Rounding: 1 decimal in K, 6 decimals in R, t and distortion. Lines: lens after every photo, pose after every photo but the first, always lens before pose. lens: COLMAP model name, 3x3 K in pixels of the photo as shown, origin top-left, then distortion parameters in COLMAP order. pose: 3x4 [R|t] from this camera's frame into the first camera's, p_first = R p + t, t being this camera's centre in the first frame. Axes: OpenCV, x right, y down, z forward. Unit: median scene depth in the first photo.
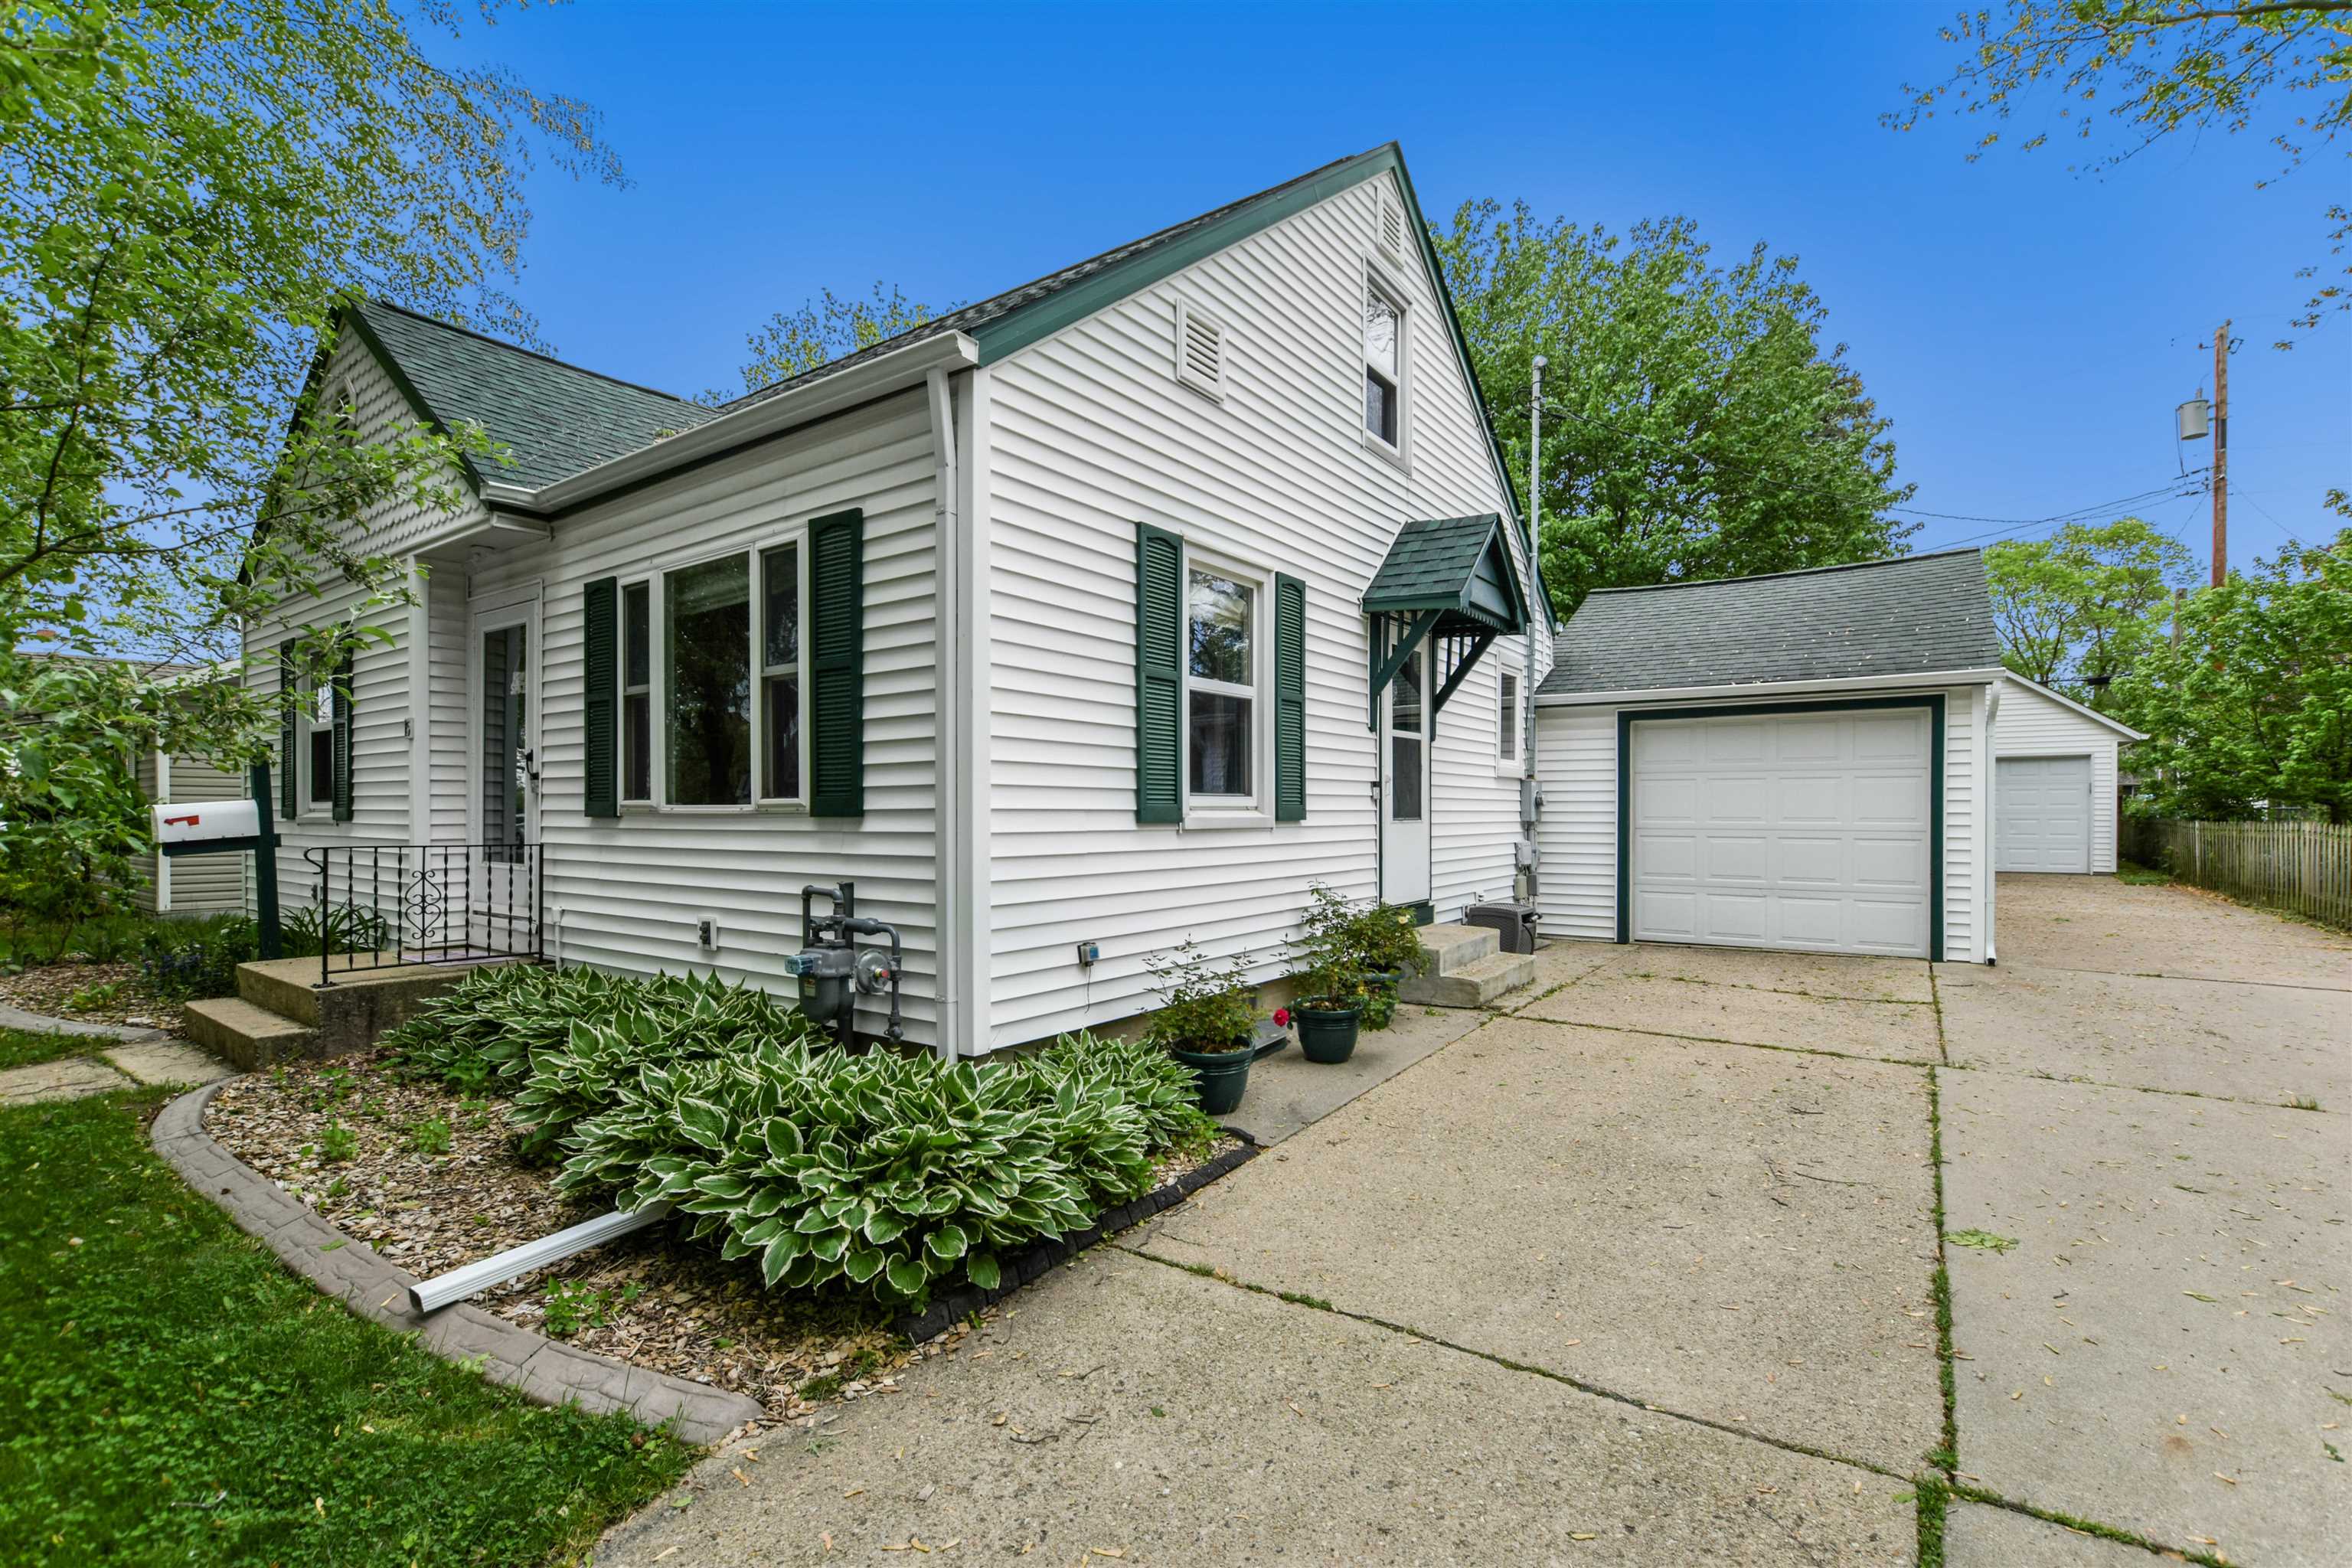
lens RADIAL K [[1042.9, 0, 1182.4], [0, 1042.9, 799.8], [0, 0, 1]] dist [-0.000608, -0.000201]
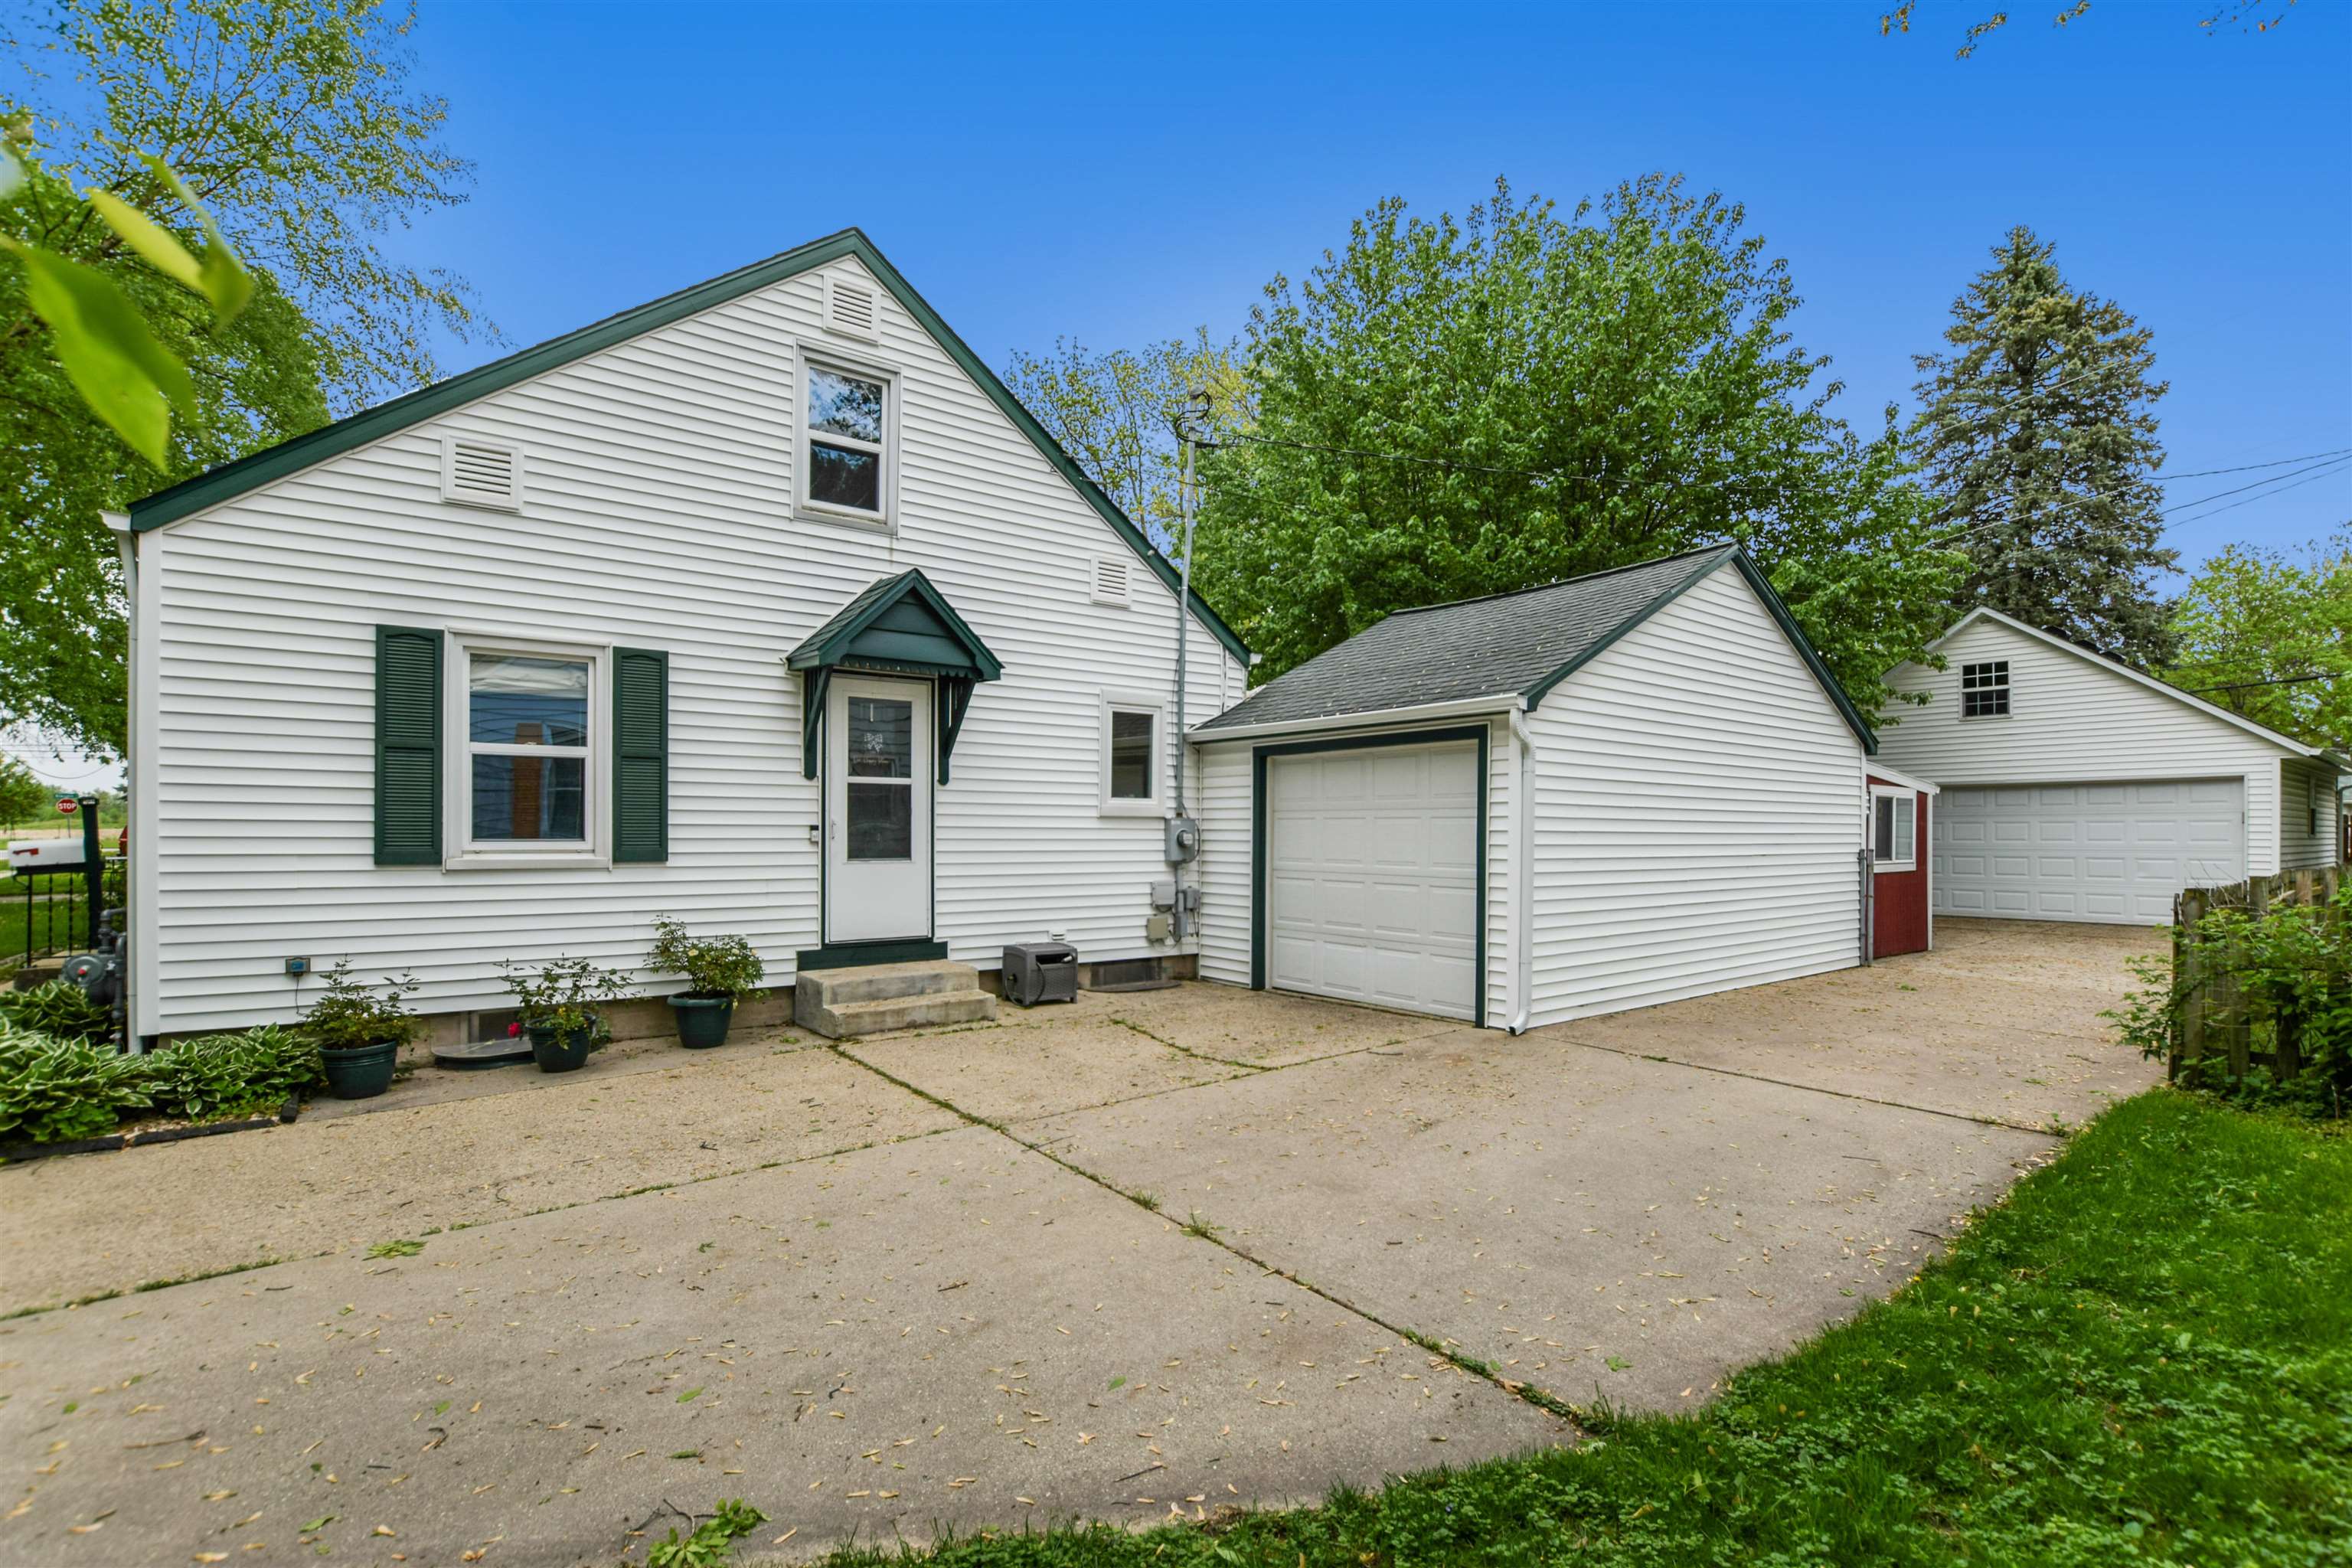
lens RADIAL K [[1035.9, 0, 1128.3], [0, 1035.9, 823.8], [0, 0, 1]] dist [-0.019390, -0.000065]
pose [[0.944714, 0.002208, -0.327887, 0.883799], [-0.001649, 0.999997, 0.001984, -0.022432], [0.327891, -0.001334, 0.944715, 0.096322]]
